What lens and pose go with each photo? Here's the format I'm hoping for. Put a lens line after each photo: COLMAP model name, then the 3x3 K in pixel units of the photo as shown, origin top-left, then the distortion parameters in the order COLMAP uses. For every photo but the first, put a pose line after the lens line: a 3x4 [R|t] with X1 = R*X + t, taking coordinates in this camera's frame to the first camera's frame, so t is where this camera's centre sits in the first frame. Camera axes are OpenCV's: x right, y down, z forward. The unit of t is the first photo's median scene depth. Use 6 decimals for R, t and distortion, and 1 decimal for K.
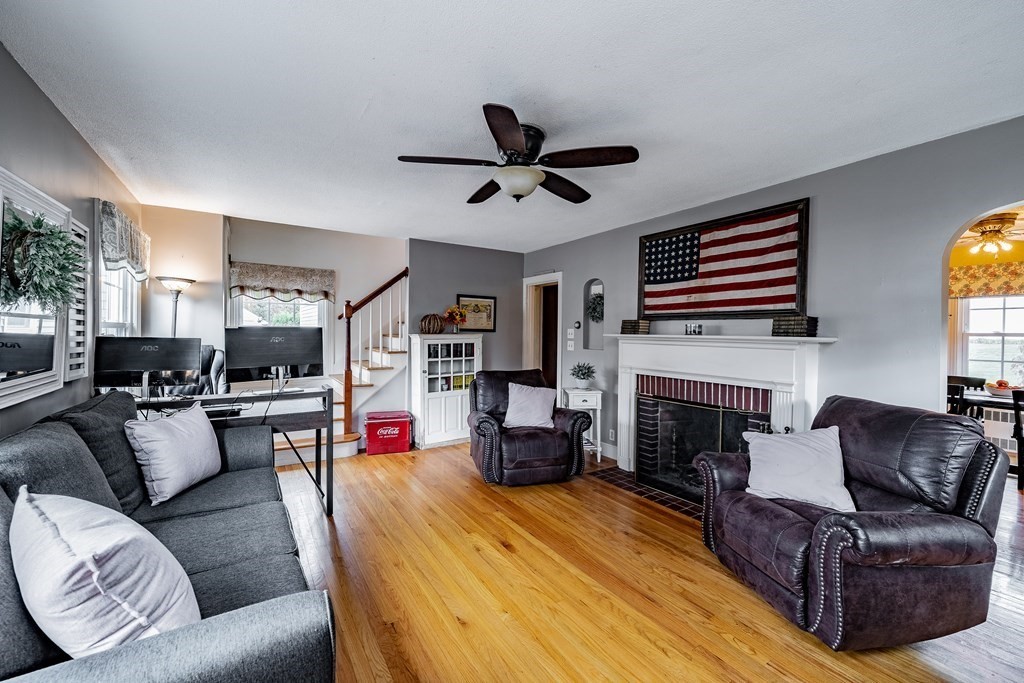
lens RADIAL K [[422.6, 0, 515.9], [0, 422.6, 337.0], [0, 0, 1]] dist [-0.000654, -0.000345]
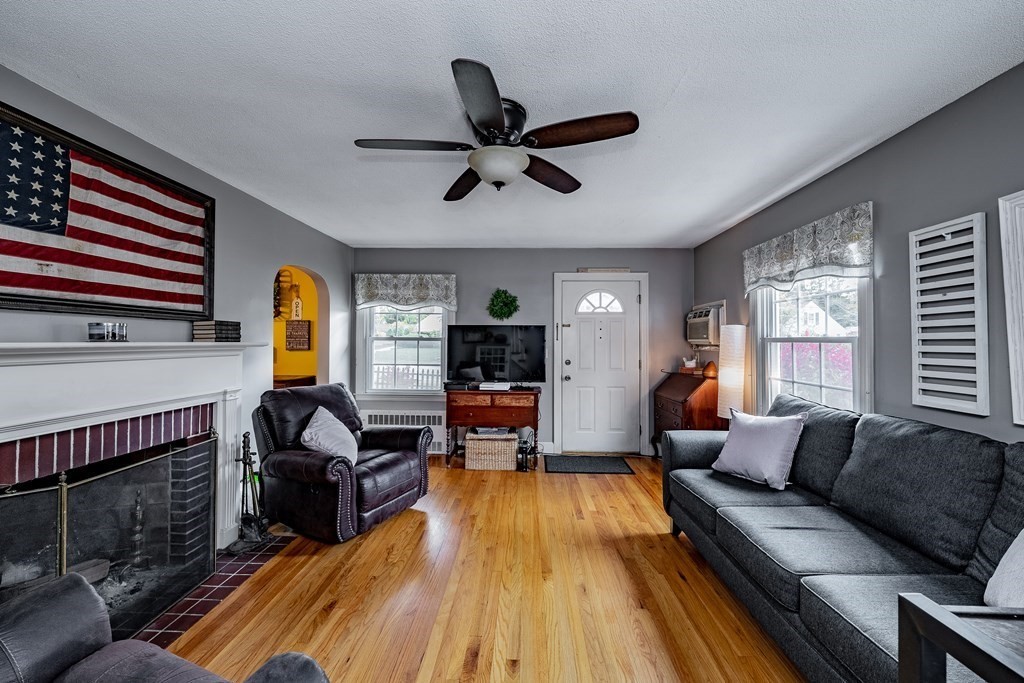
lens RADIAL K [[431.7, 0, 513.9], [0, 431.7, 335.0], [0, 0, 1]] dist [-0.000507, -0.000341]
pose [[-0.844560, 0.002340, 0.535456, -0.400418], [0.003953, 0.999990, 0.001865, -0.014744], [-0.535446, 0.003692, -0.844561, 1.390356]]
